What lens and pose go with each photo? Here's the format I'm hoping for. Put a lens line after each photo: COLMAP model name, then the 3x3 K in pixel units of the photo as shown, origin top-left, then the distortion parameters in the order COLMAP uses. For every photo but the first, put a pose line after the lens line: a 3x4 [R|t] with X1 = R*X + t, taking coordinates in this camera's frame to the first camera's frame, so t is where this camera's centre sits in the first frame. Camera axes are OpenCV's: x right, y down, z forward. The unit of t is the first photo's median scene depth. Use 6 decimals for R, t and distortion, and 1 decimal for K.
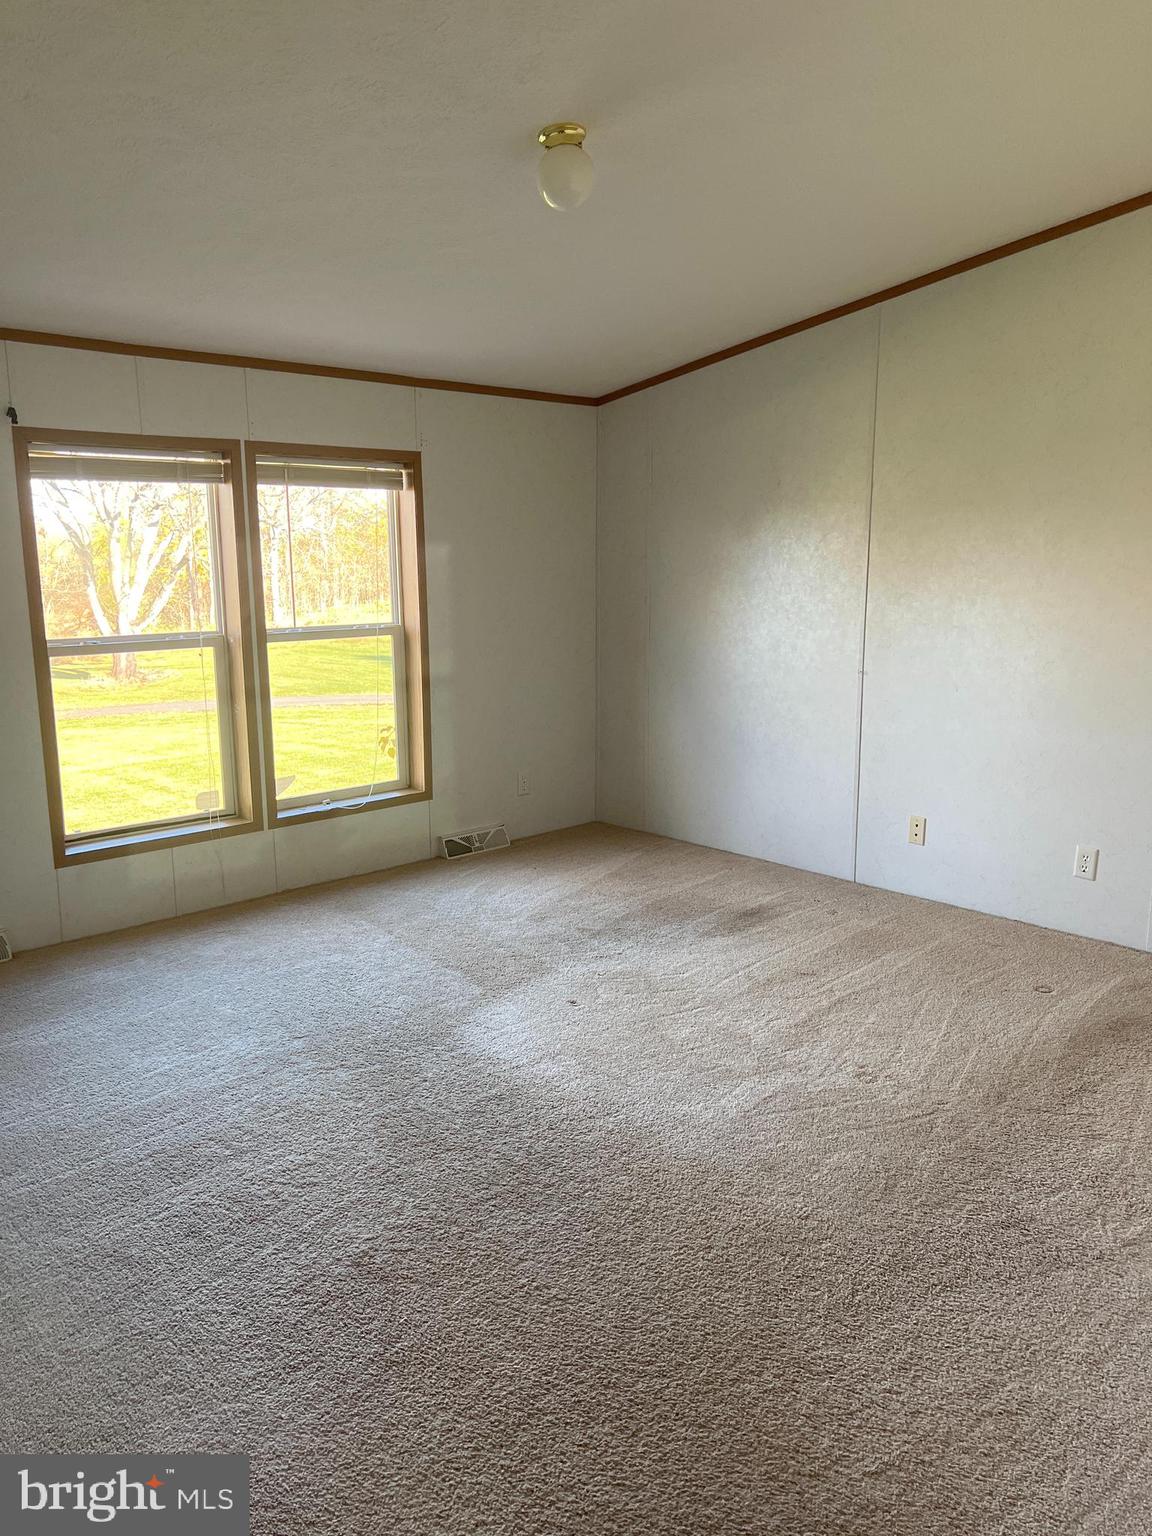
lens RADIAL K [[1155.0, 0, 576.0], [0, 1155.0, 768.0], [0, 0, 1]] dist [0.052868, -0.073451]
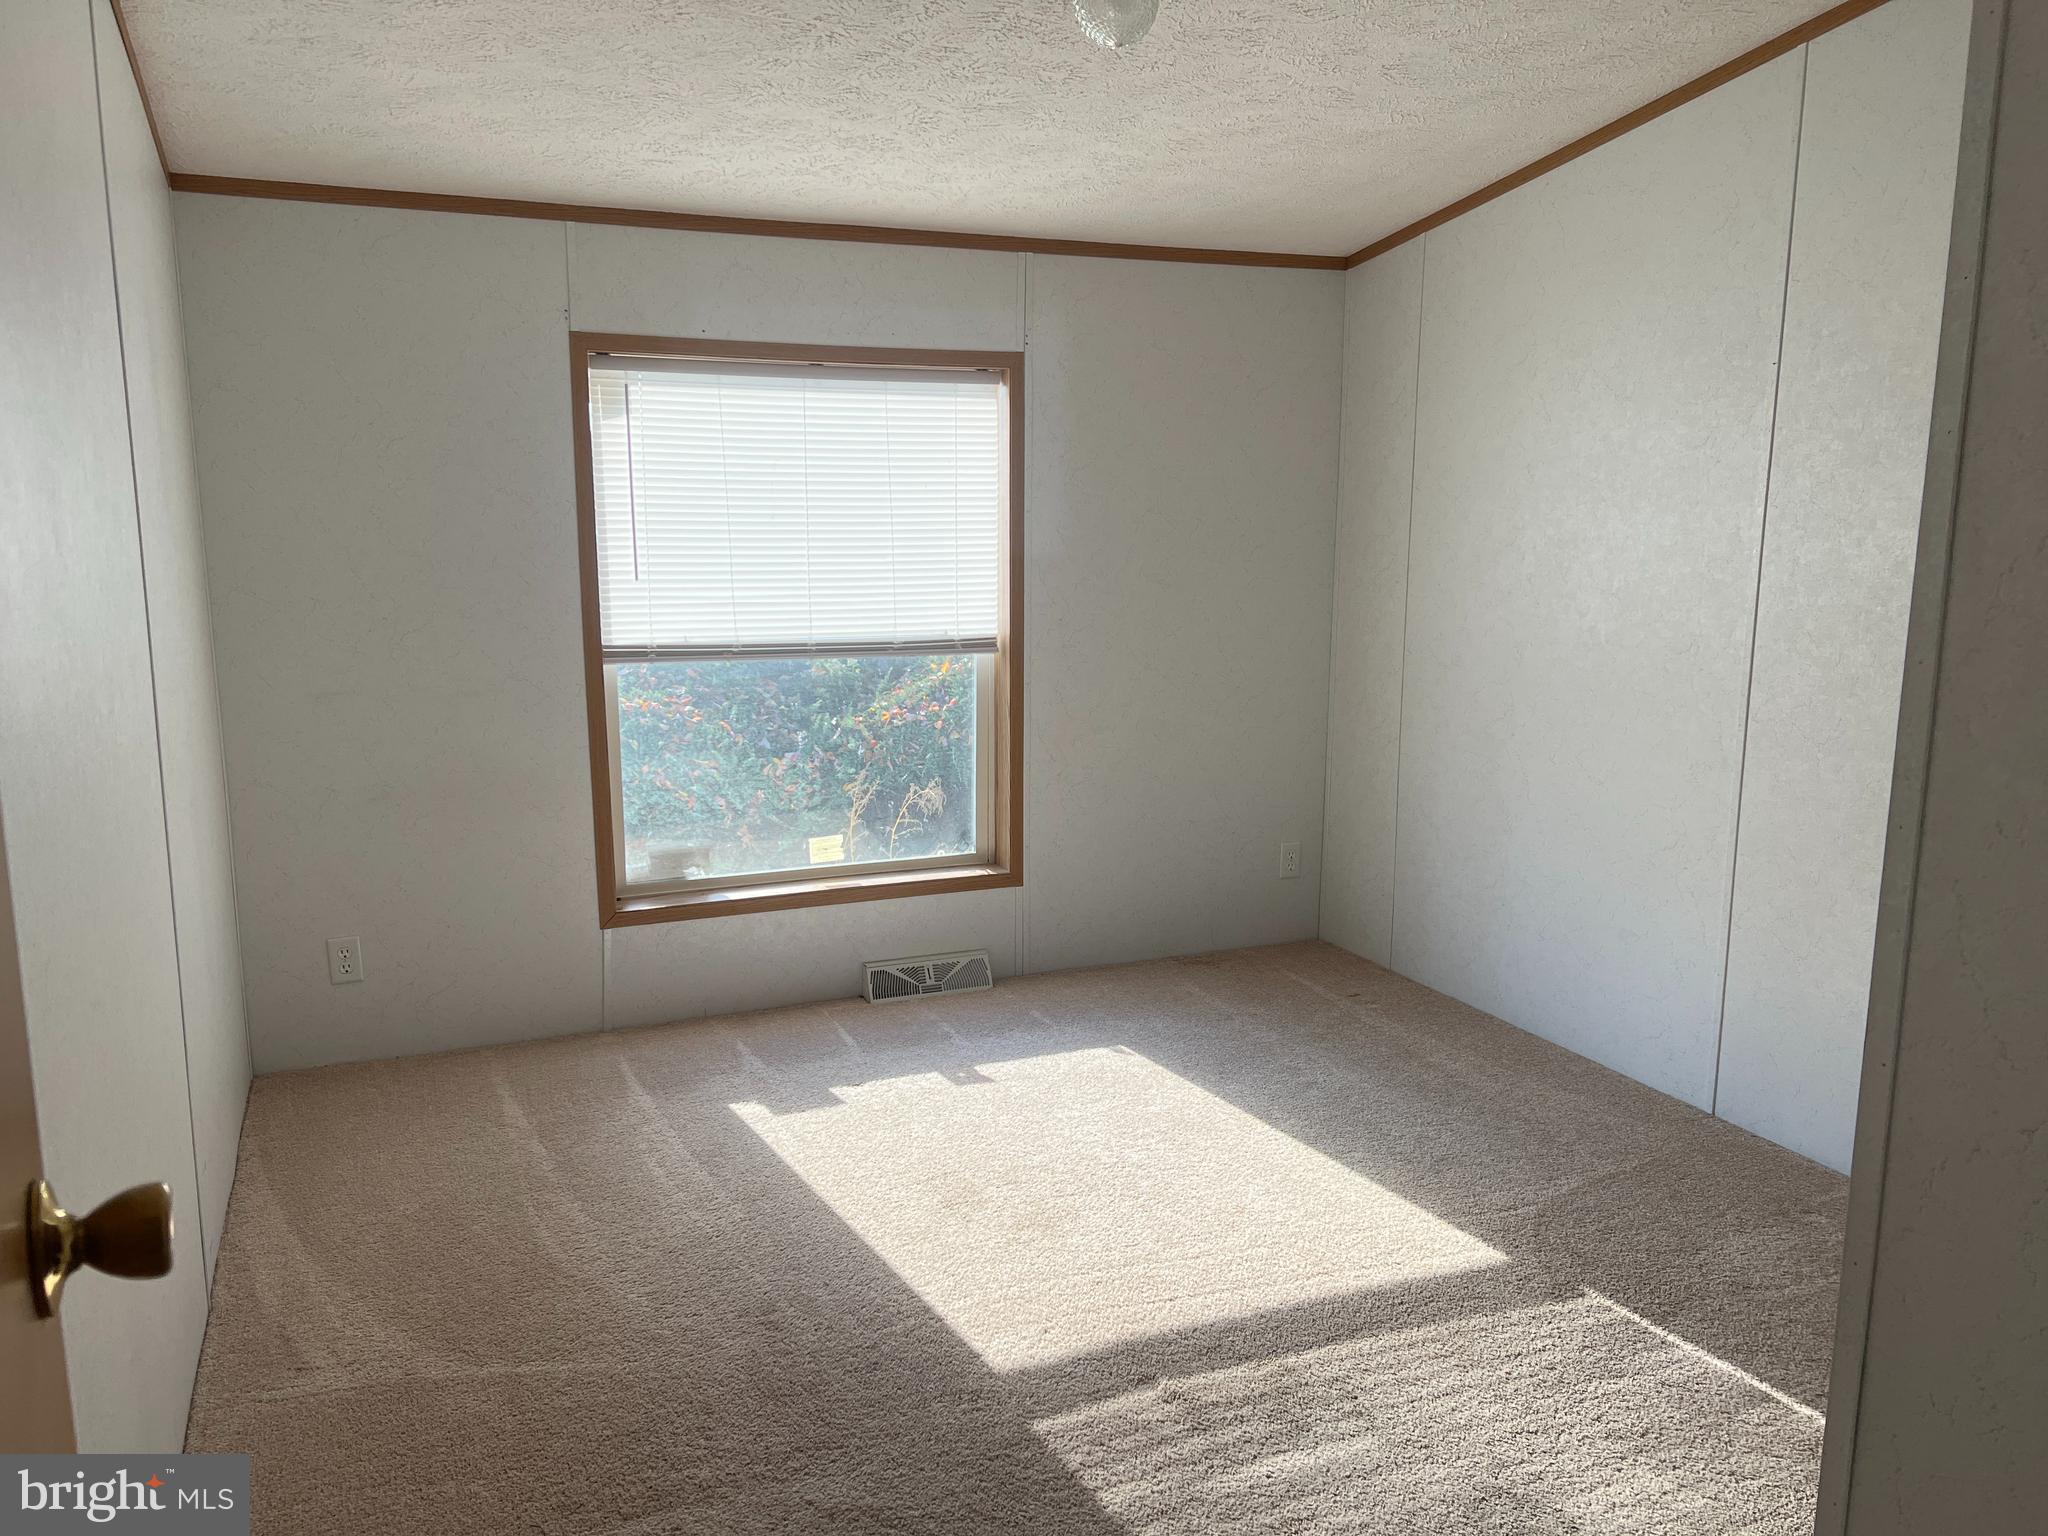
lens RADIAL K [[1540.0, 0, 1114.9], [0, 1540.0, 773.1], [0, 0, 1]] dist [0.052868, -0.073451]
pose [[0.938121, 0.063953, -0.340351, 0.224399], [-0.067981, 0.997687, 0.000090, -0.041175], [0.339570, 0.023053, 0.940298, 0.211615]]
